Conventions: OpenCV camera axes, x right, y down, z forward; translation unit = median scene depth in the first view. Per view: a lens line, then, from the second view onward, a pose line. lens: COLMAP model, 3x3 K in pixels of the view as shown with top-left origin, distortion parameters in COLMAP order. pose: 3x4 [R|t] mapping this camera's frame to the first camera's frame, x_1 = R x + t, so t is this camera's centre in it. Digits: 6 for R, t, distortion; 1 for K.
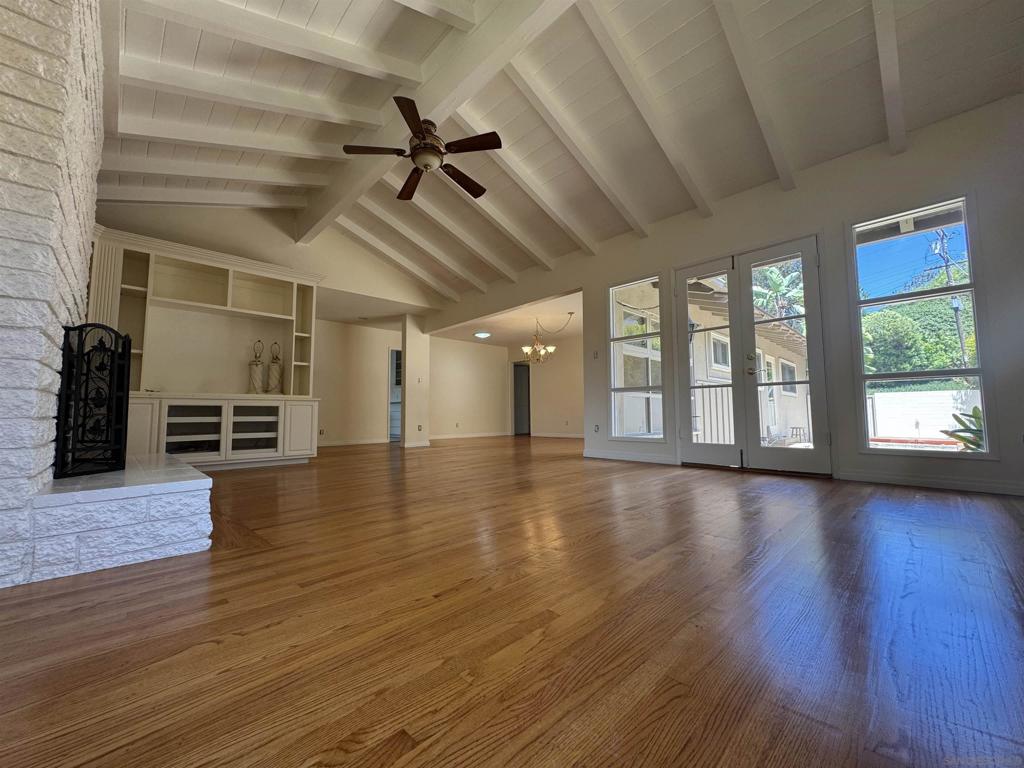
lens RADIAL K [[408.3, 0, 514.1], [0, 408.3, 383.3], [0, 0, 1]] dist [-0.003661, -0.000315]
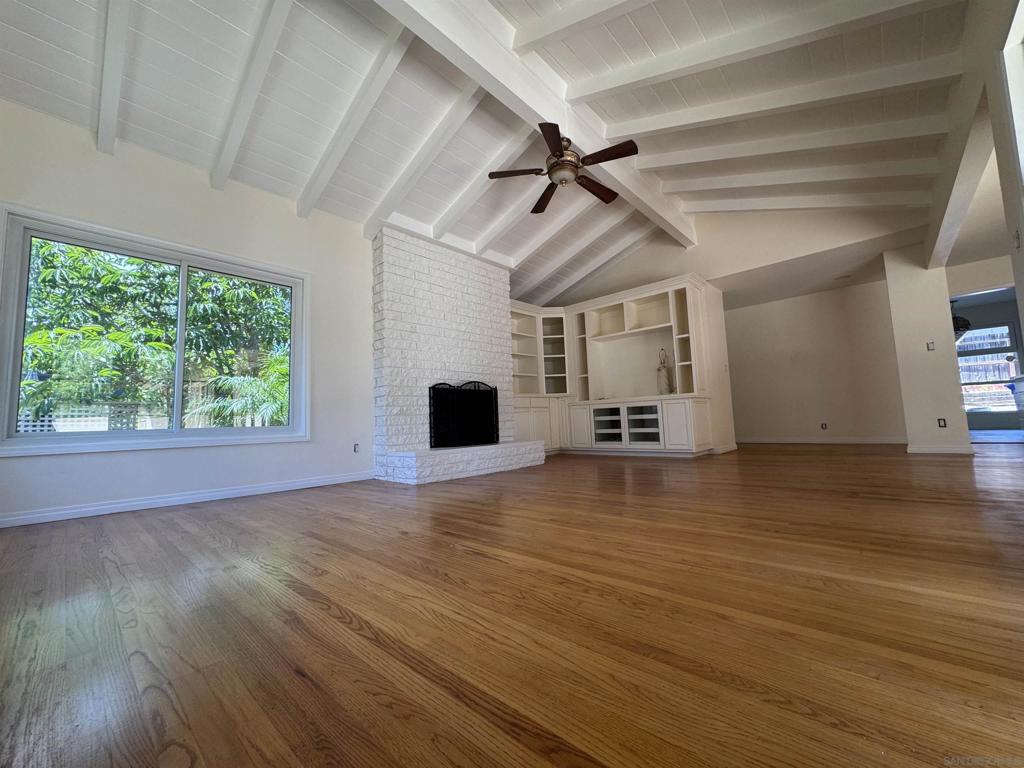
lens RADIAL K [[408.3, 0, 513.6], [0, 408.3, 381.1], [0, 0, 1]] dist [-0.003661, -0.000315]
pose [[0.057629, -0.085064, -0.994708, 0.564447], [0.114057, 0.990401, -0.078087, 0.031642], [0.991801, -0.108953, 0.066778, 0.535271]]
